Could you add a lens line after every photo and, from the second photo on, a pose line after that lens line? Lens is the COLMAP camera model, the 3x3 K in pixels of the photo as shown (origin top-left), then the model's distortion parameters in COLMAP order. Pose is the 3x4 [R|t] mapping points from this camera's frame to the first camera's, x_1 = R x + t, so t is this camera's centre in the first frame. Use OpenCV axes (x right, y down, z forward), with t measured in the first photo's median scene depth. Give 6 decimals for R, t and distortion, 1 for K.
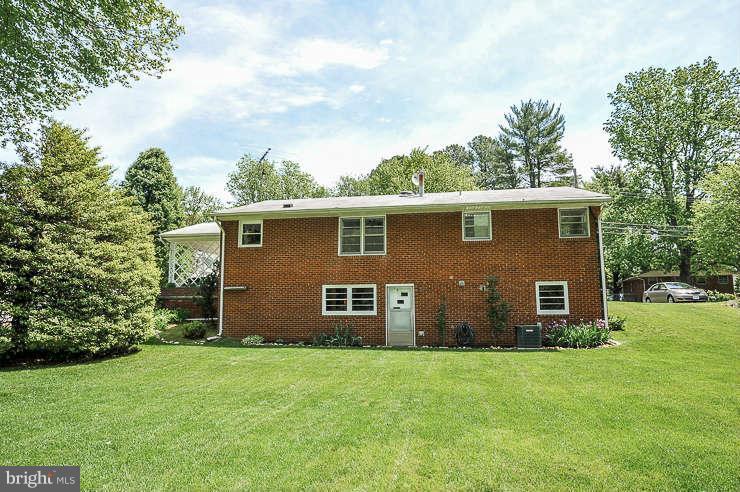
lens RADIAL K [[457.9, 0, 370.0], [0, 457.9, 247.3], [0, 0, 1]] dist [0.001162, -0.001238]
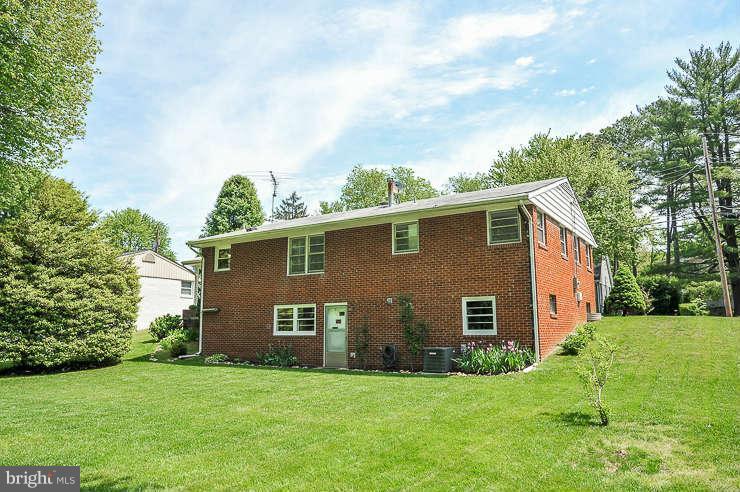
lens RADIAL K [[524.0, 0, 357.7], [0, 524.0, 252.5], [0, 0, 1]] dist [0.008399, -0.000486]
pose [[0.918695, -0.061057, -0.390219, 0.537884], [0.058620, 0.998115, -0.018164, -0.003237], [0.390593, -0.006187, 0.920543, 0.006069]]
